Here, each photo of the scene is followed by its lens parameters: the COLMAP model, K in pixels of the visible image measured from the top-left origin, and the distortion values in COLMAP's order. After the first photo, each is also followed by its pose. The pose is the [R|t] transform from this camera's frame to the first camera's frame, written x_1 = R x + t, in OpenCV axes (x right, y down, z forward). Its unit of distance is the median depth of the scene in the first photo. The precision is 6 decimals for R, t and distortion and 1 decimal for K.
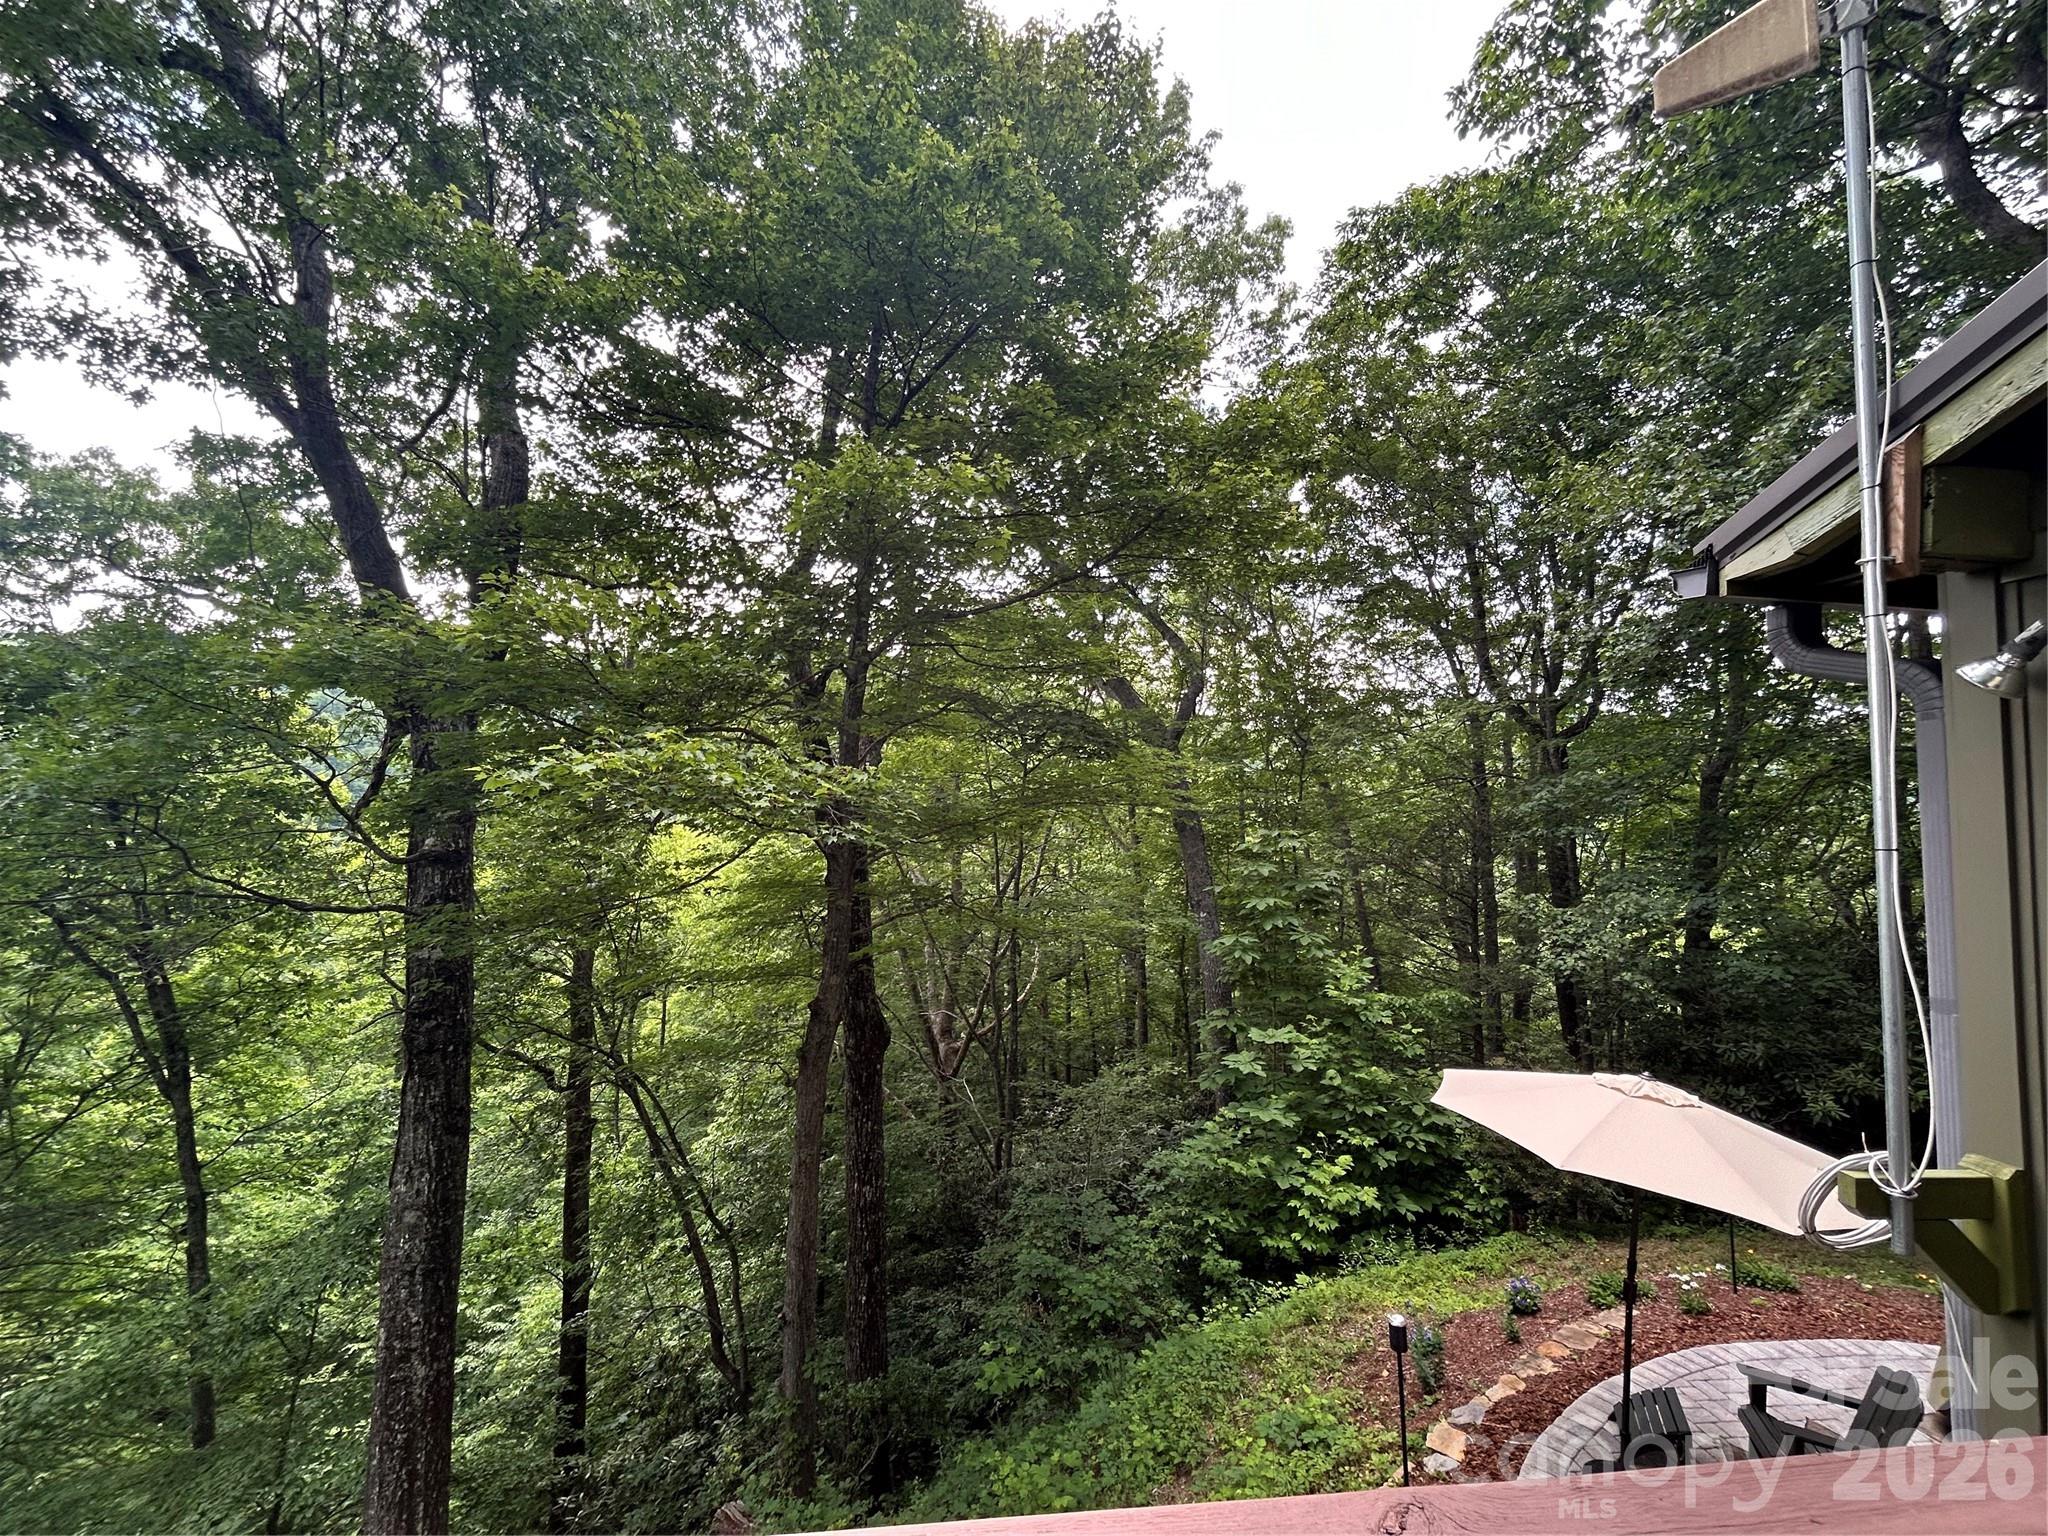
lens RADIAL K [[831.0, 0, 1020.7], [0, 831.0, 775.2], [0, 0, 1]] dist [-0.001709, 0.000304]
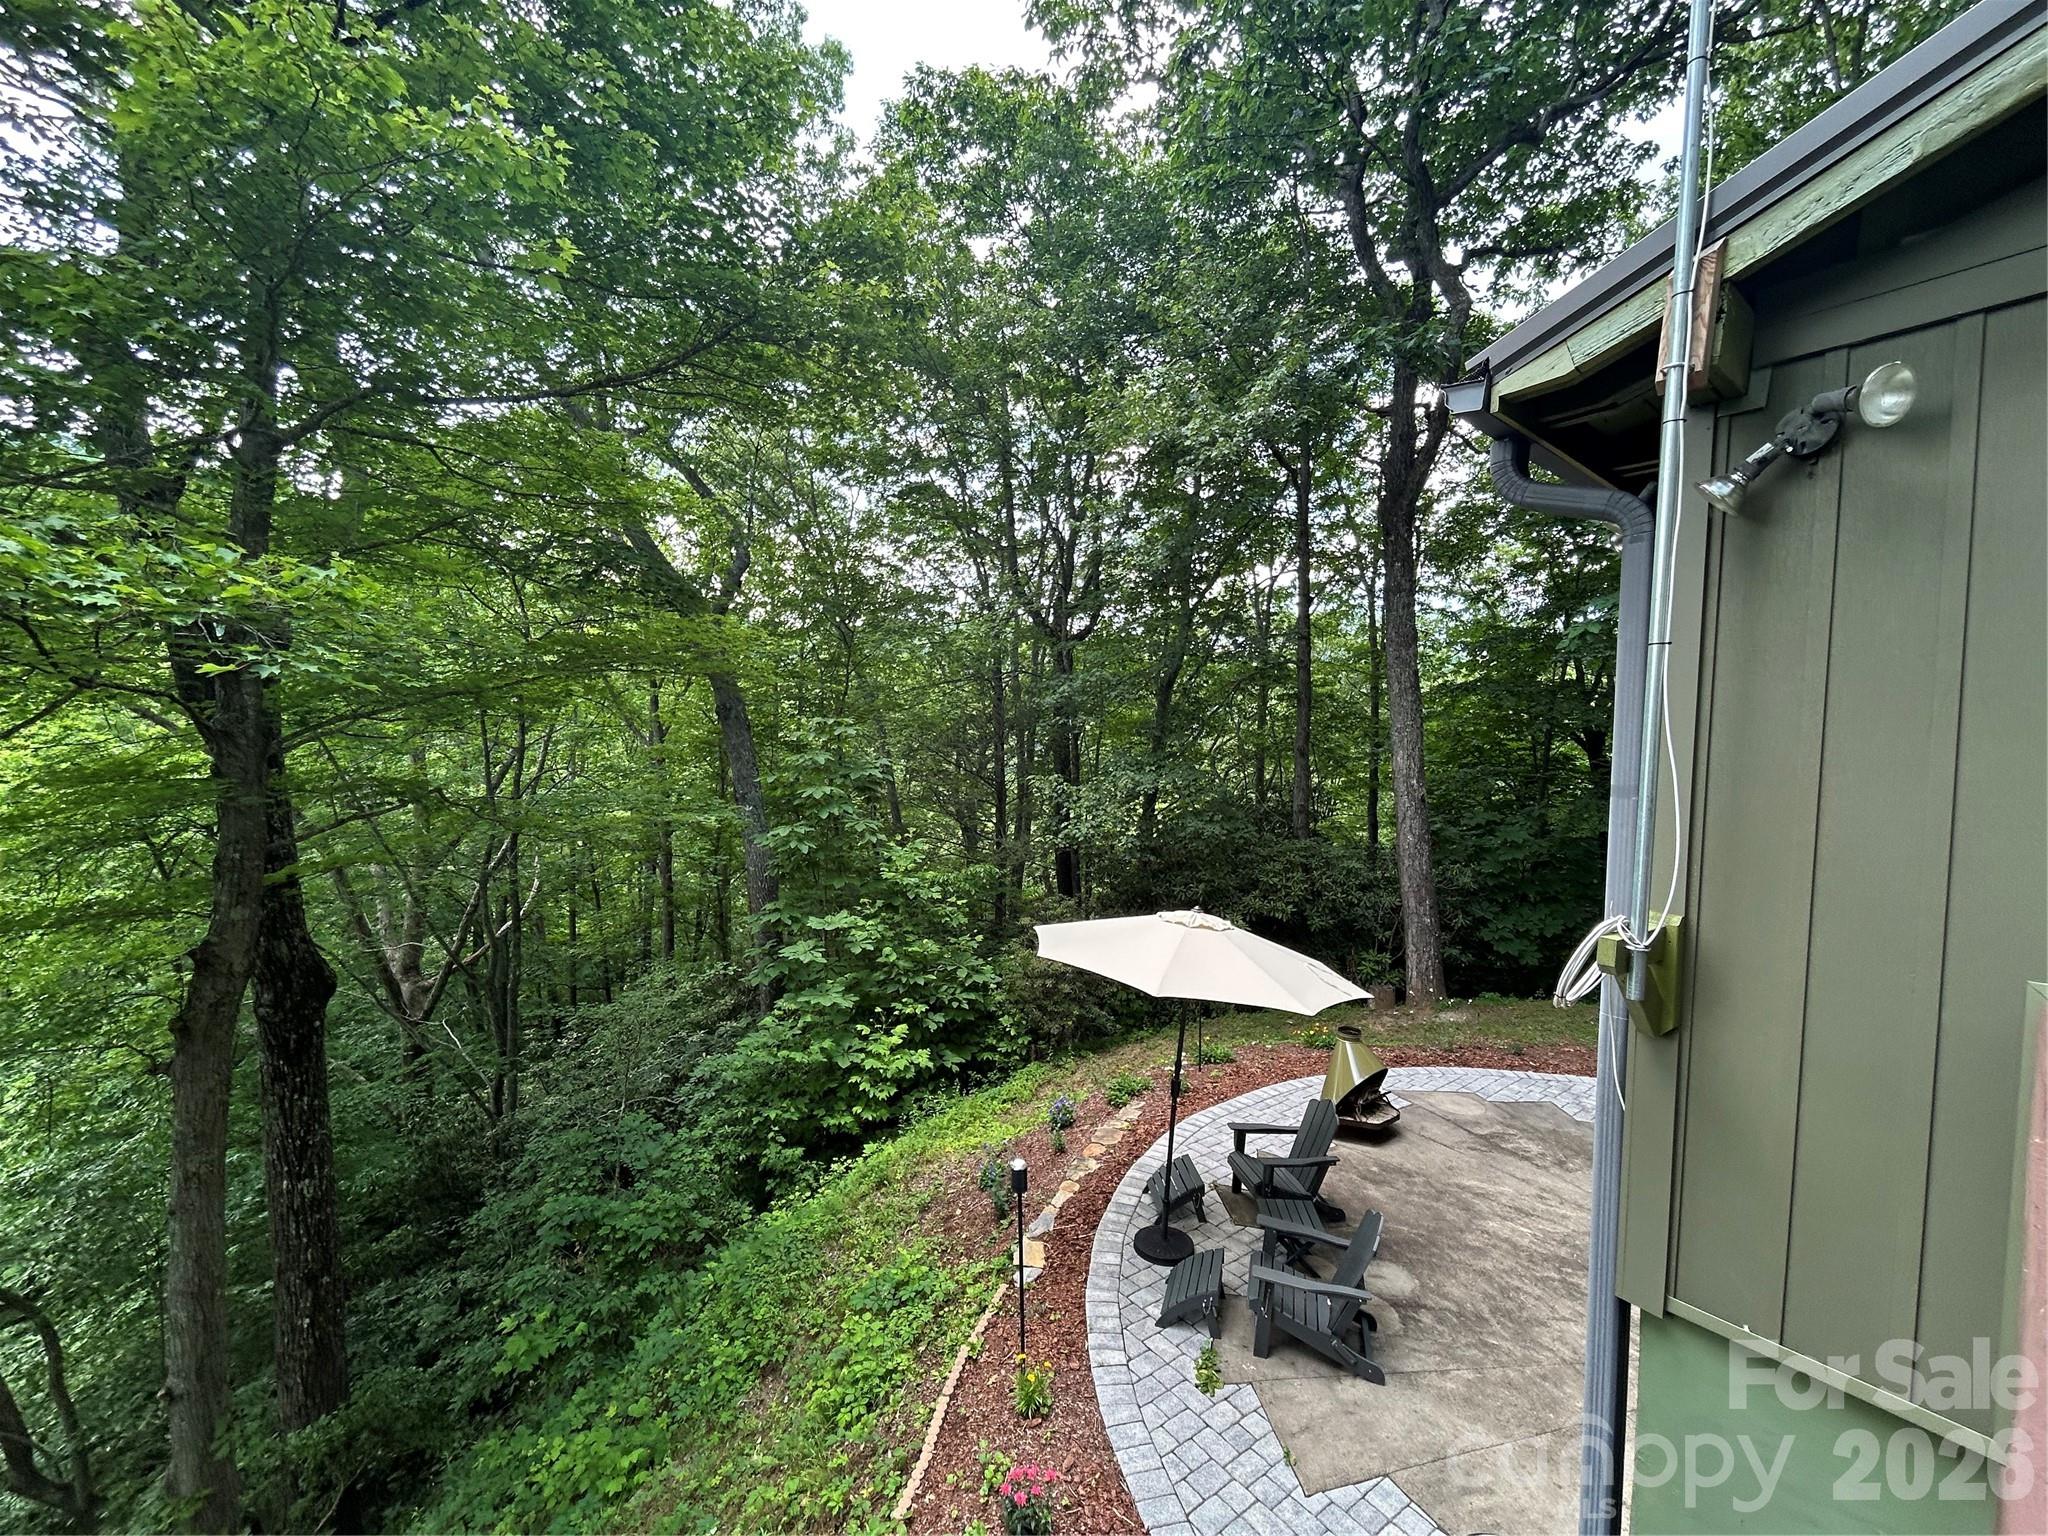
lens RADIAL K [[831.0, 0, 1020.5], [0, 831.0, 774.4], [0, 0, 1]] dist [-0.001709, 0.000304]
pose [[0.844380, -0.018631, 0.535421, -0.036487], [-0.044547, 0.993493, 0.104822, 0.027004], [-0.533890, -0.112361, 0.838055, 0.076002]]
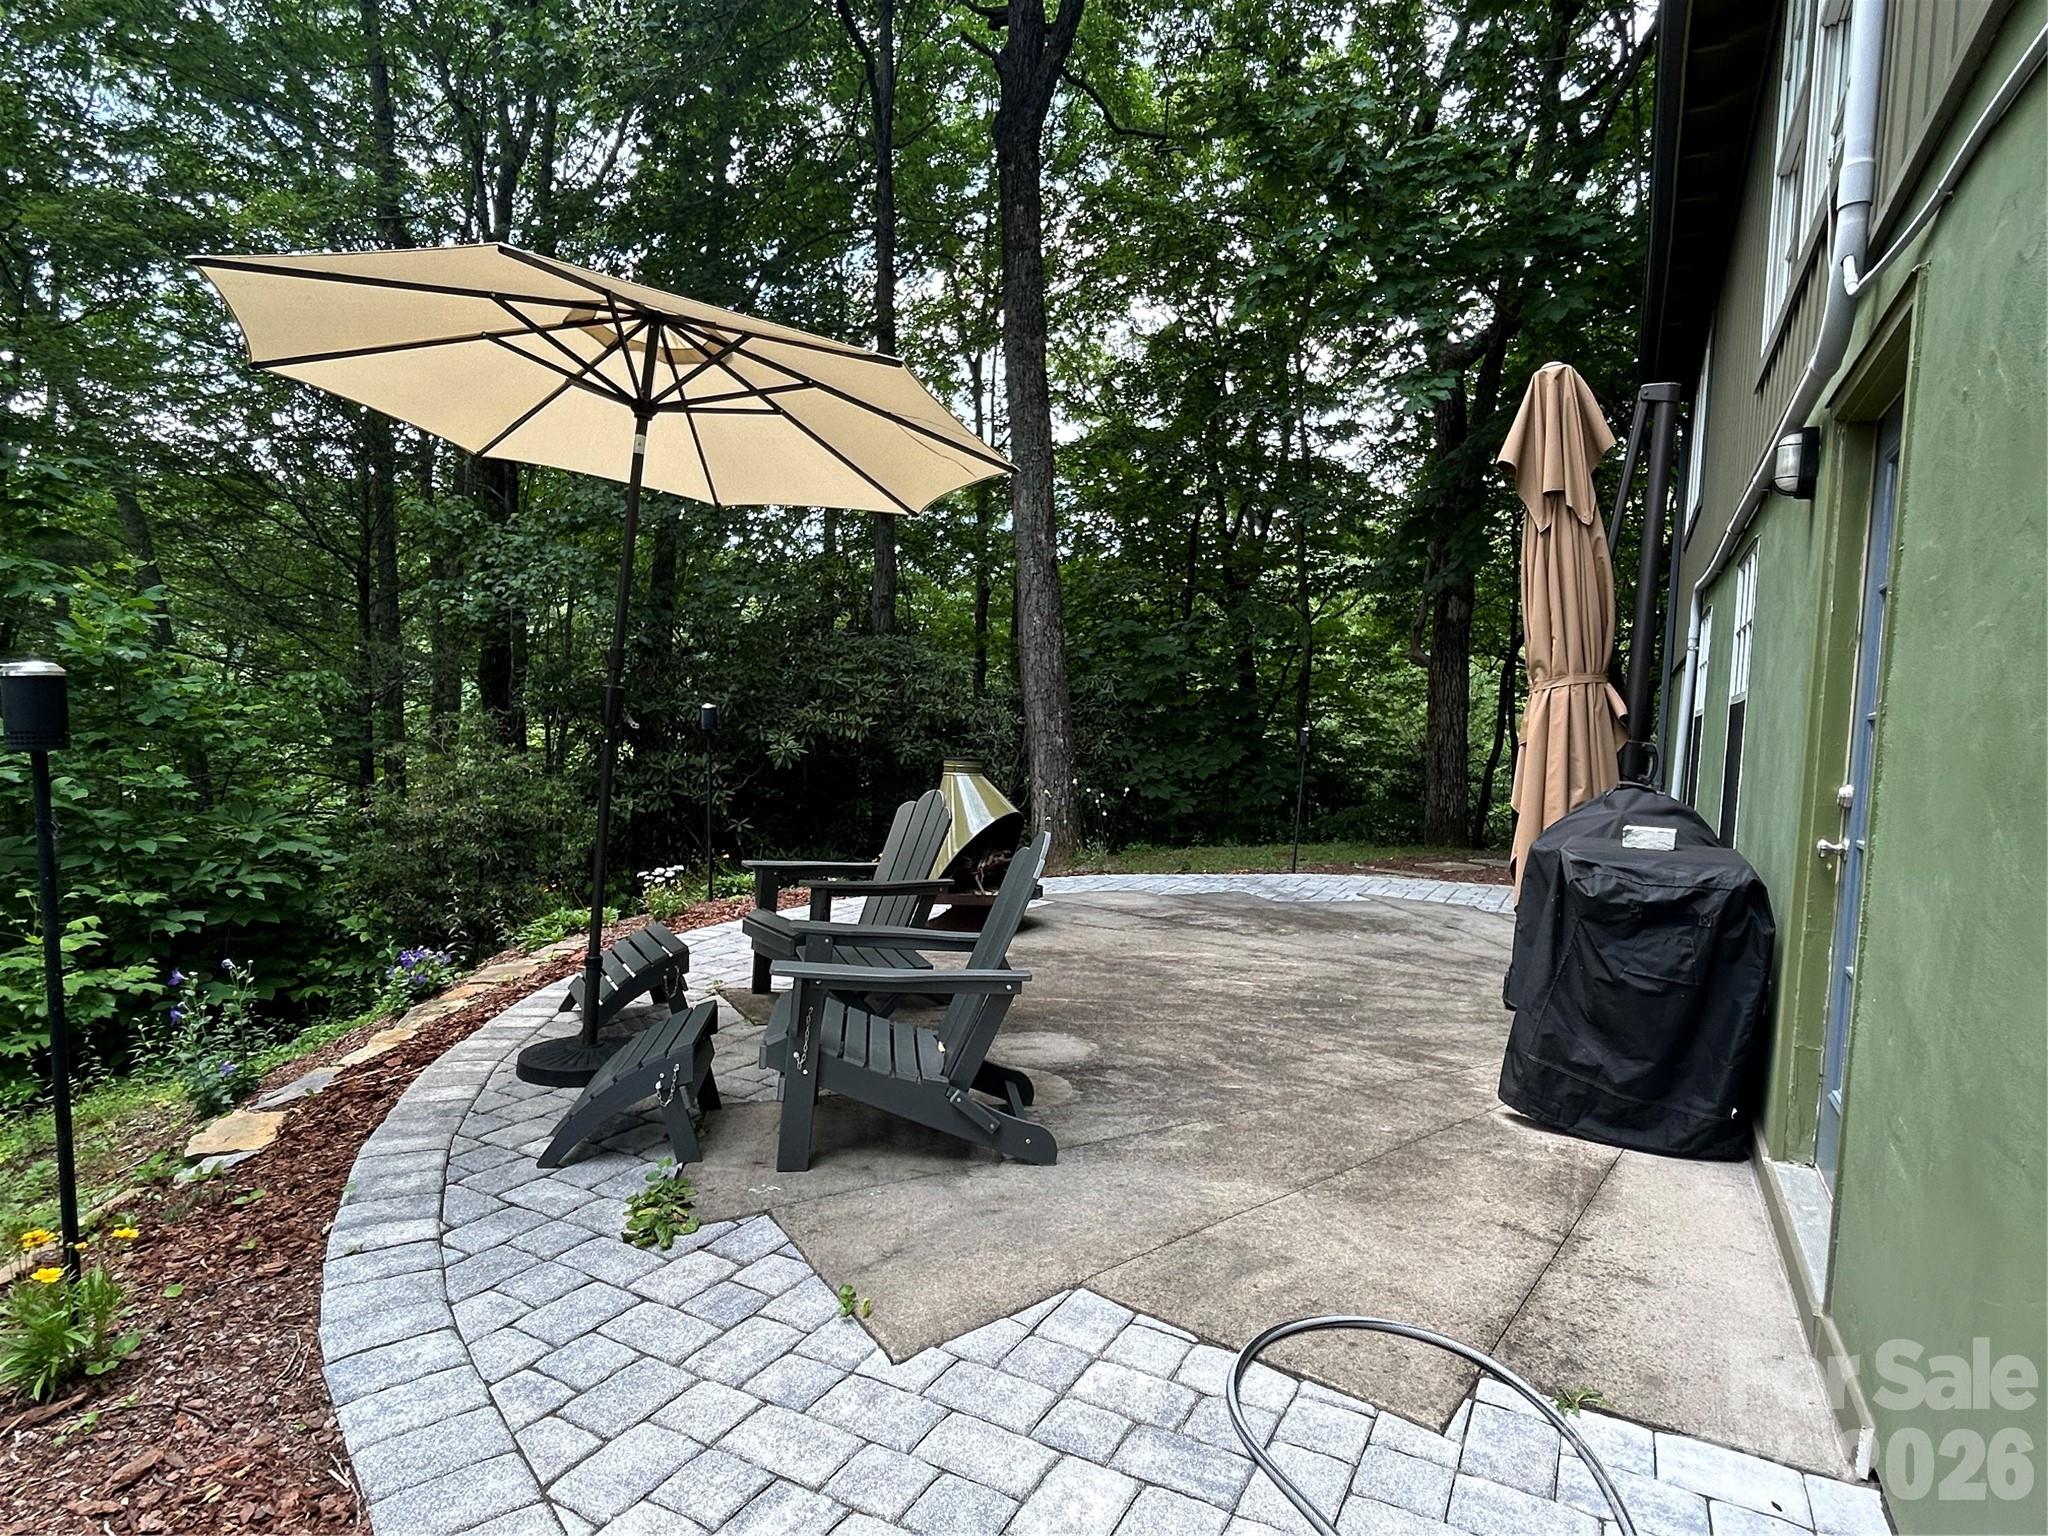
lens RADIAL K [[1144.8, 0, 1035.7], [0, 1144.8, 778.2], [0, 0, 1]] dist [-0.020157, 0.000585]
pose [[0.523395, -0.043527, 0.850978, 0.112585], [-0.080154, 0.991751, 0.100026, 0.254231], [-0.848312, -0.120562, 0.515589, 0.172354]]
